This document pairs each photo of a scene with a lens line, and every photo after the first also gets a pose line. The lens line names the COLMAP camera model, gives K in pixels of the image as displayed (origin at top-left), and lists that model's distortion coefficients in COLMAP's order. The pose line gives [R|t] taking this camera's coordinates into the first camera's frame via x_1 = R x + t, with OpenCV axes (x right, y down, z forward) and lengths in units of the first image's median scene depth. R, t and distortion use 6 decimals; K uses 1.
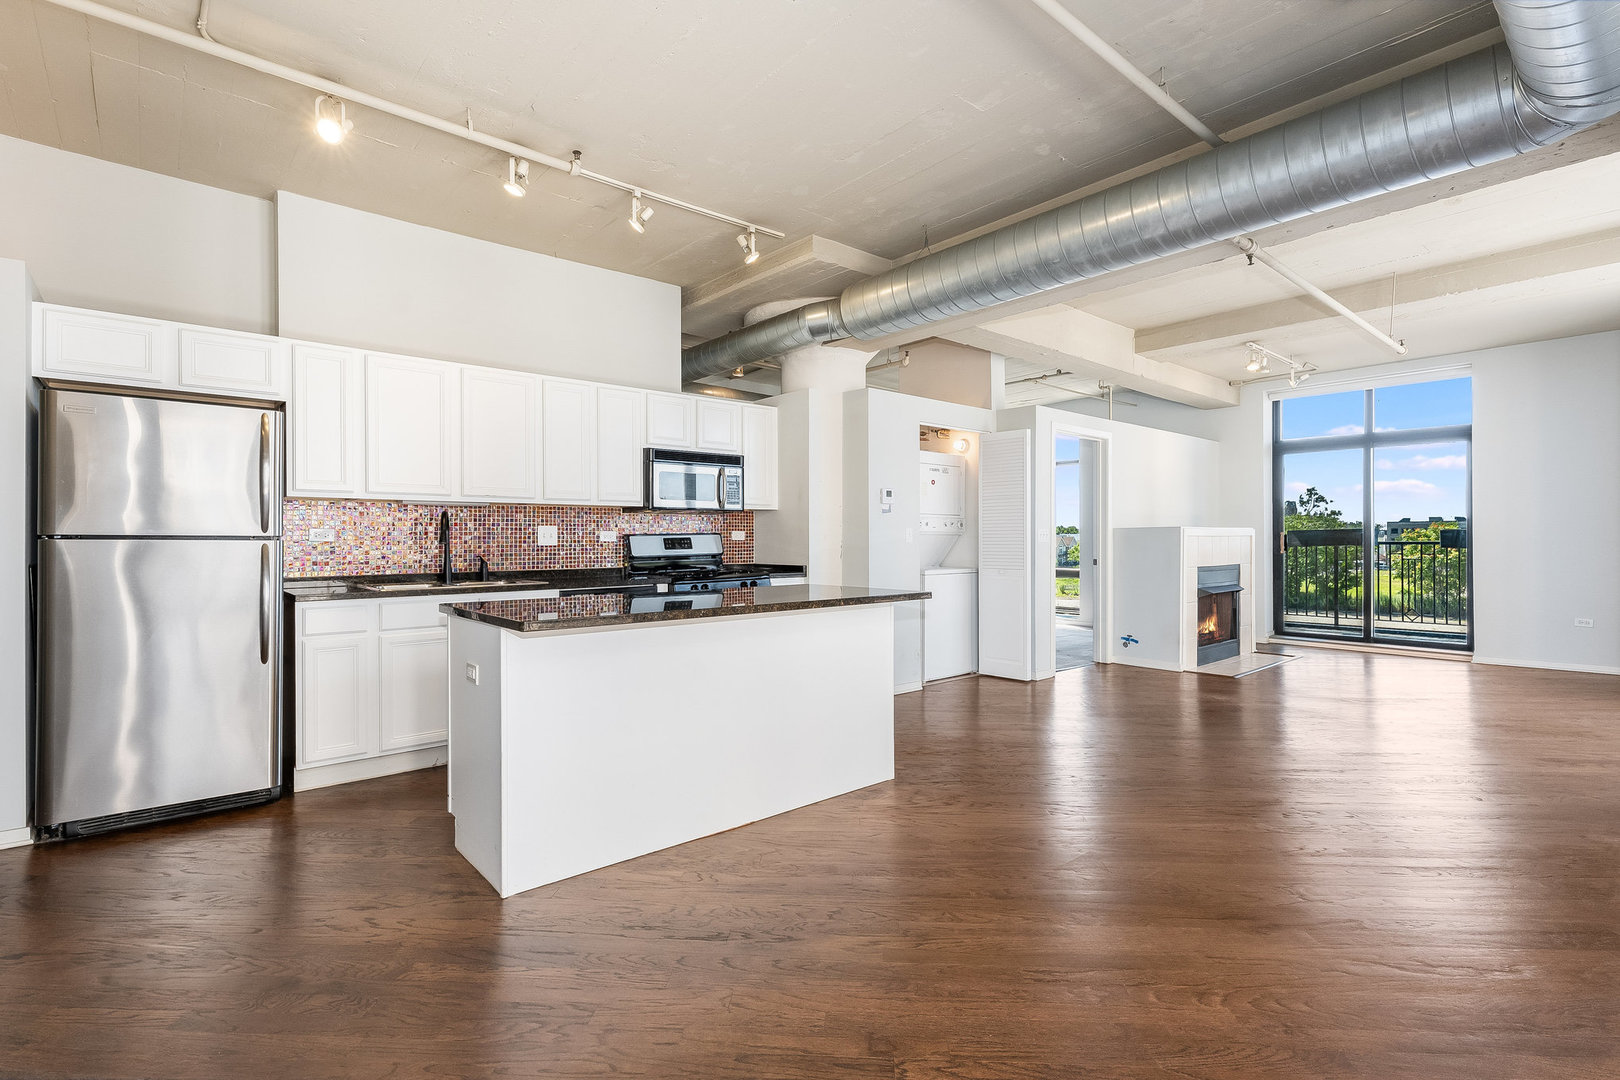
lens RADIAL K [[756.8, 0, 808.5], [0, 756.8, 538.5], [0, 0, 1]] dist [0.002378, 0.002018]
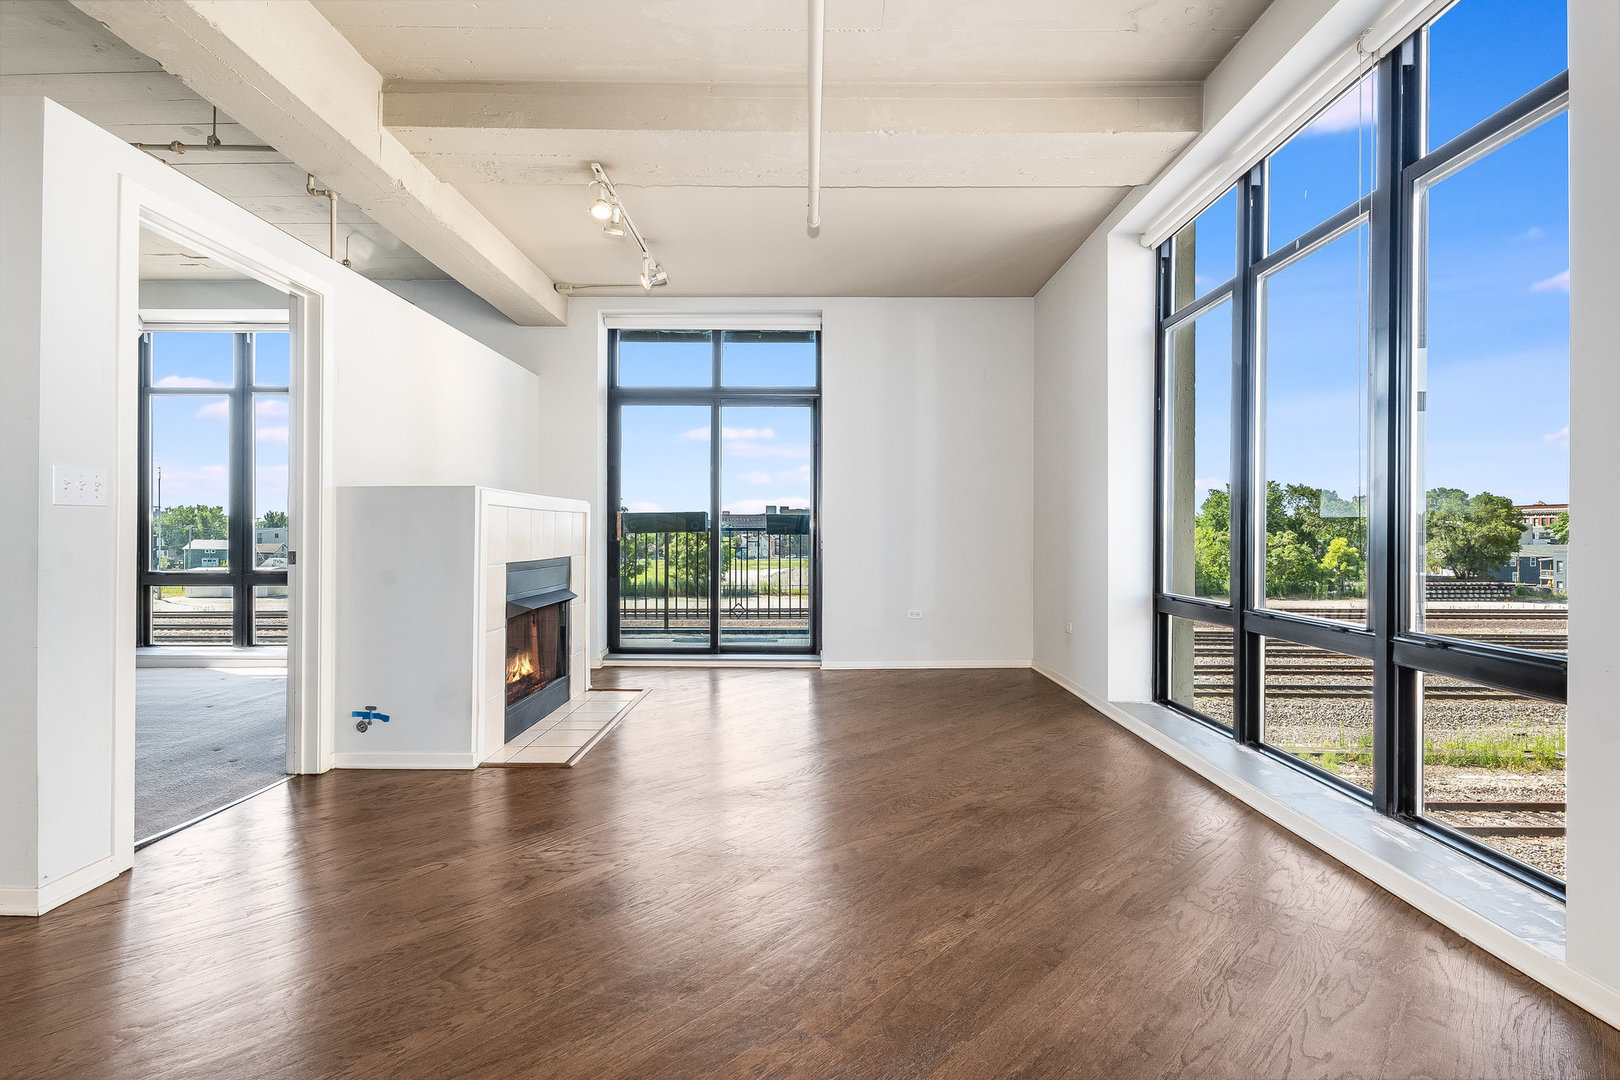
lens RADIAL K [[756.8, 0, 810.3], [0, 756.8, 538.2], [0, 0, 1]] dist [0.002378, 0.002018]
pose [[0.659319, 0.001881, 0.751861, 0.335866], [-0.008122, 0.999956, 0.004621, 0.020243], [-0.751819, -0.009153, 0.659306, 0.641797]]
